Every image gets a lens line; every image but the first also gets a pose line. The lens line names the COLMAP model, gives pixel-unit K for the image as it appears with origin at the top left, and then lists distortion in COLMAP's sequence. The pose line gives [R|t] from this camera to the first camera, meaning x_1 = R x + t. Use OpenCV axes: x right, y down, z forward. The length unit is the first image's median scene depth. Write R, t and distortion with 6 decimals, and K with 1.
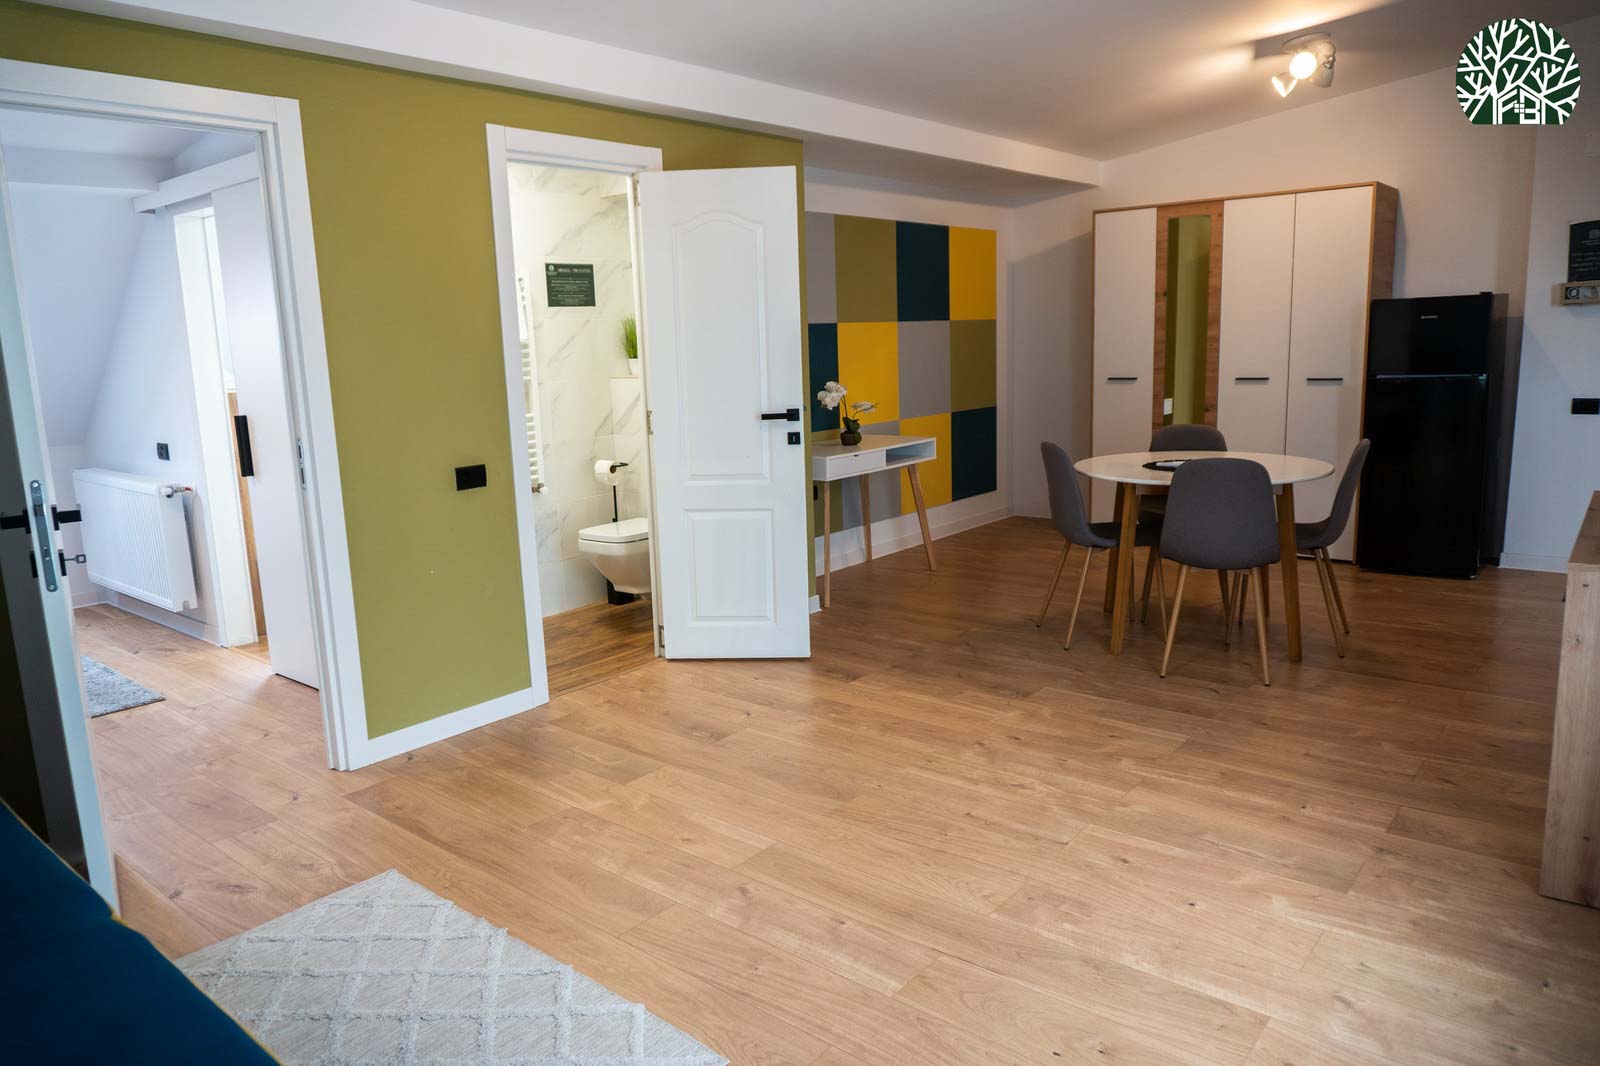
lens RADIAL K [[1060.6, 0, 803.5], [0, 1060.6, 524.5], [0, 0, 1]] dist [-0.018990, 0.002351]
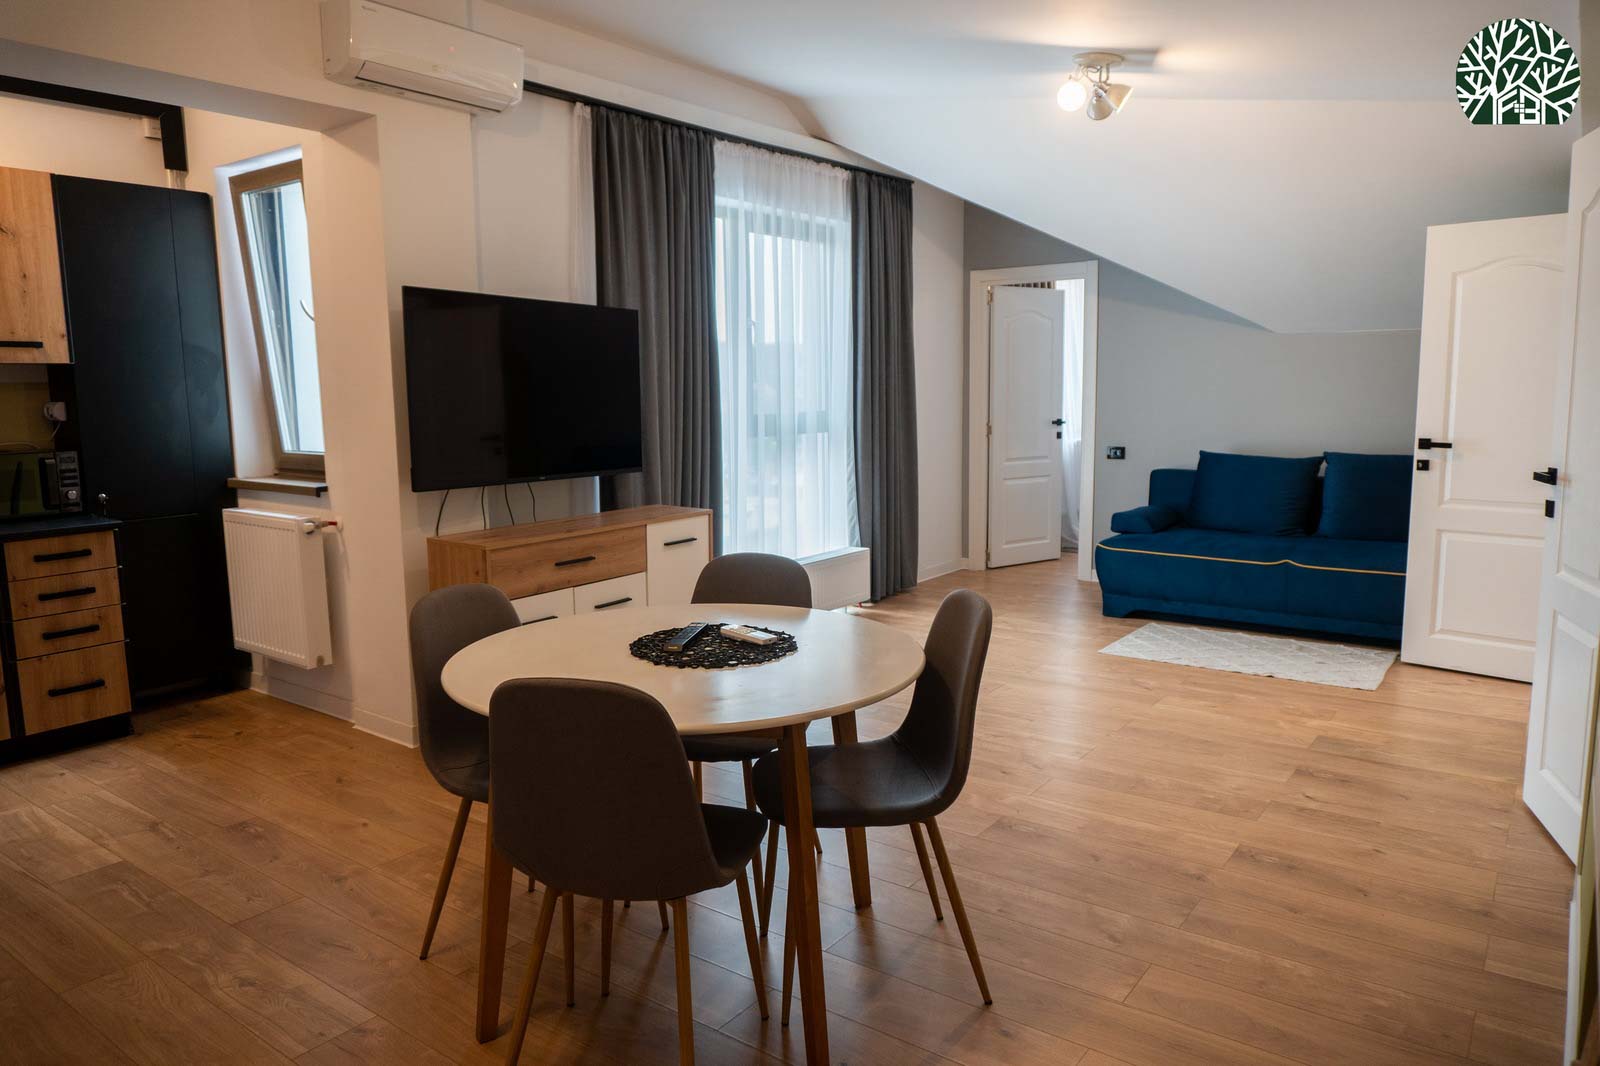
lens RADIAL K [[1060.6, 0, 803.5], [0, 1060.6, 524.5], [0, 0, 1]] dist [-0.018990, 0.002351]
pose [[-0.997128, 0.055127, -0.051939, 0.455113], [0.036628, 0.951197, 0.306404, -0.364752], [0.066295, 0.303621, -0.950484, 1.980264]]
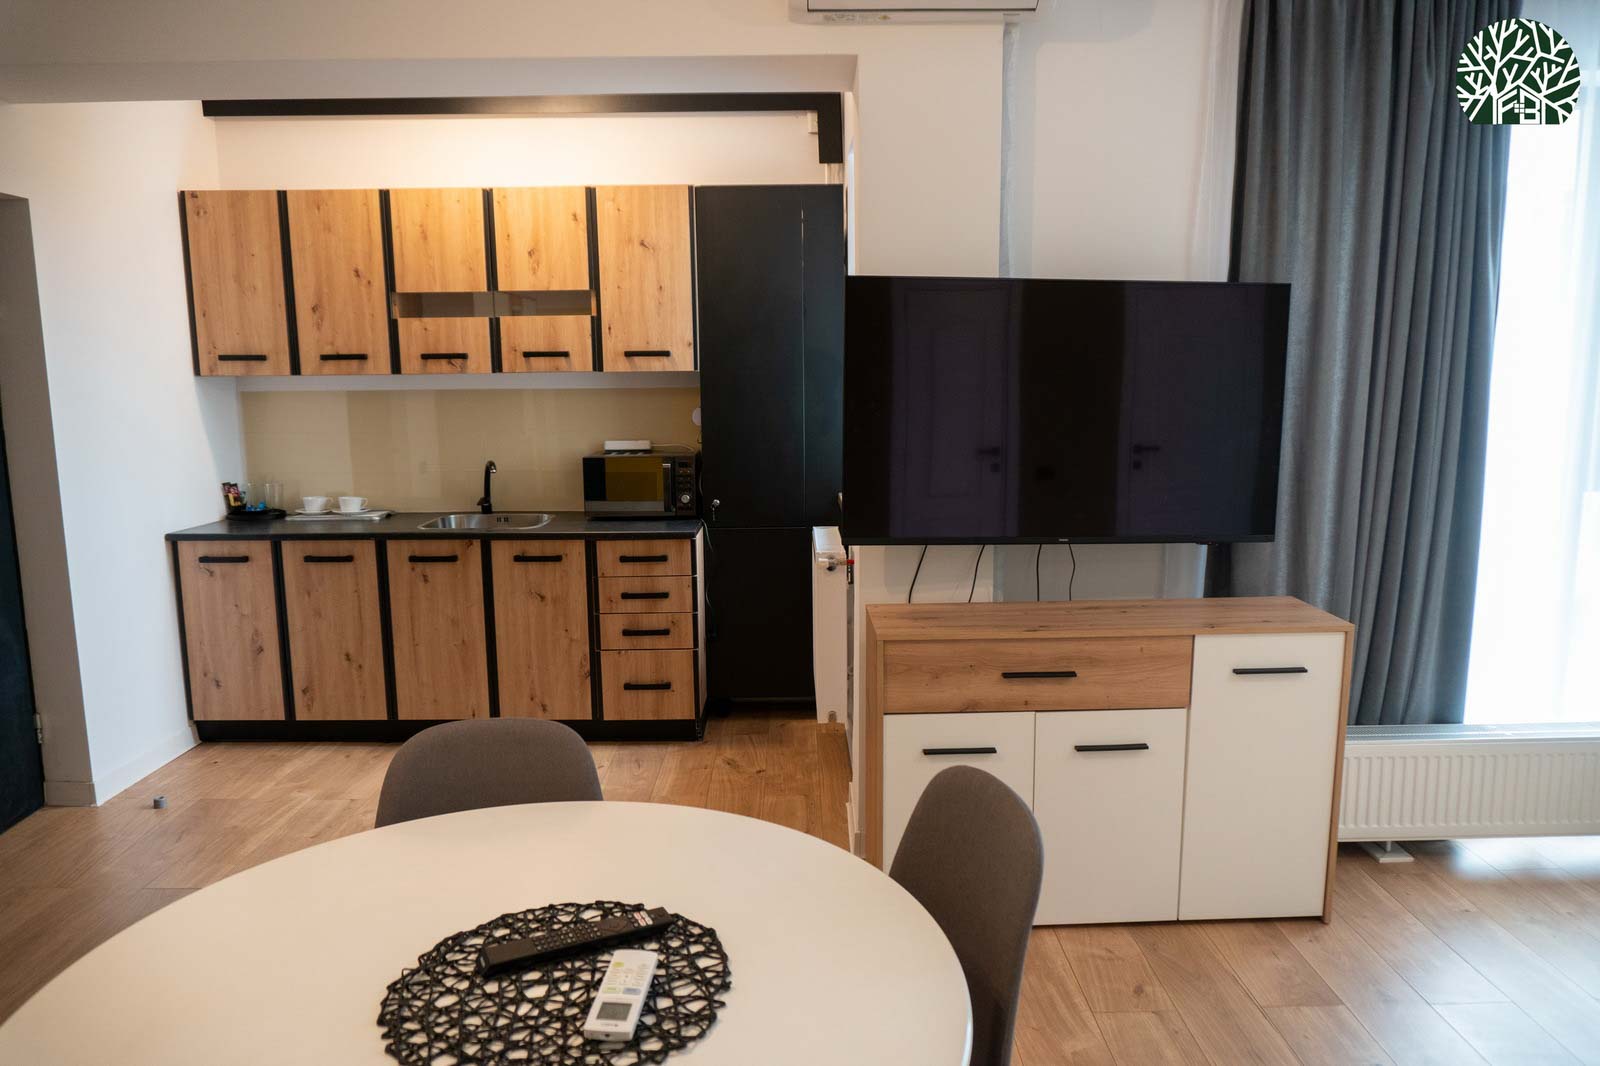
lens RADIAL K [[1065.6, 0, 800.0], [0, 1065.6, 533.0], [0, 0, 1]] dist [-0.023256, -0.004664]
pose [[-0.645286, -0.068792, 0.760837, 0.176929], [0.166398, 0.959368, 0.227869, -0.283764], [-0.745599, 0.273643, -0.607620, 1.442108]]
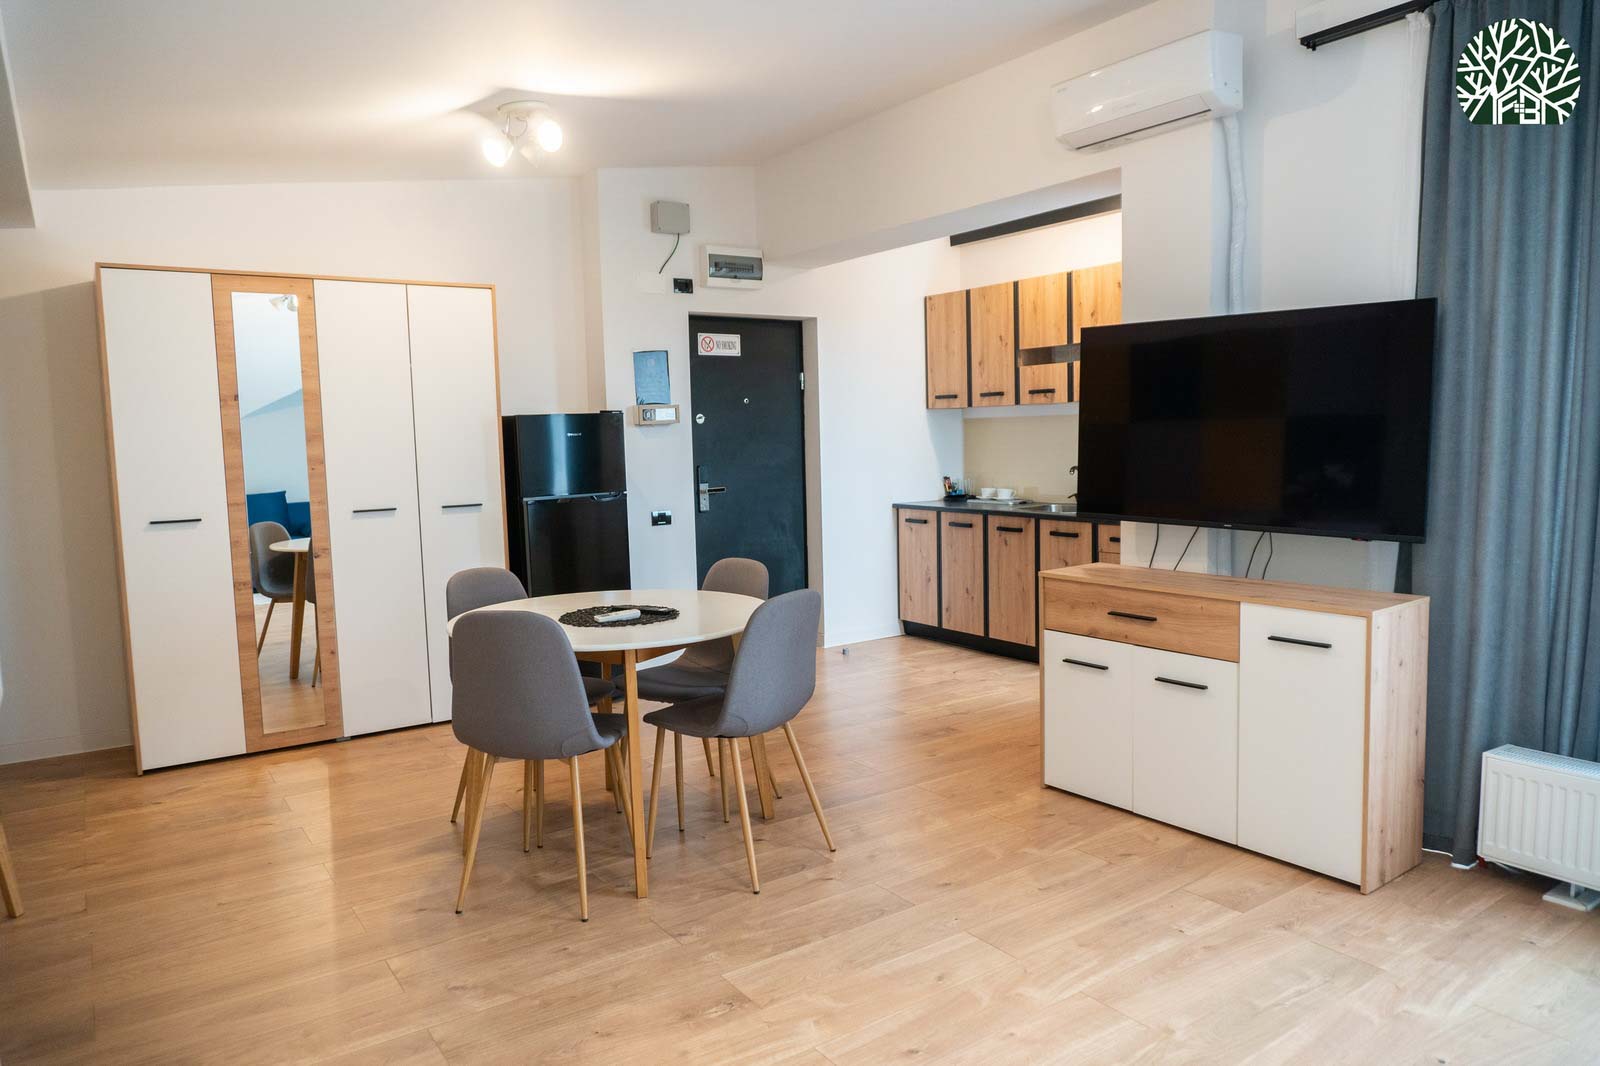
lens RADIAL K [[1065.6, 0, 800.0], [0, 1065.6, 533.0], [0, 0, 1]] dist [-0.023256, -0.004664]
pose [[0.273765, -0.060313, 0.959904, -0.427555], [0.183924, 0.982897, 0.009302, -0.127666], [-0.944047, 0.174002, 0.280176, 0.871432]]
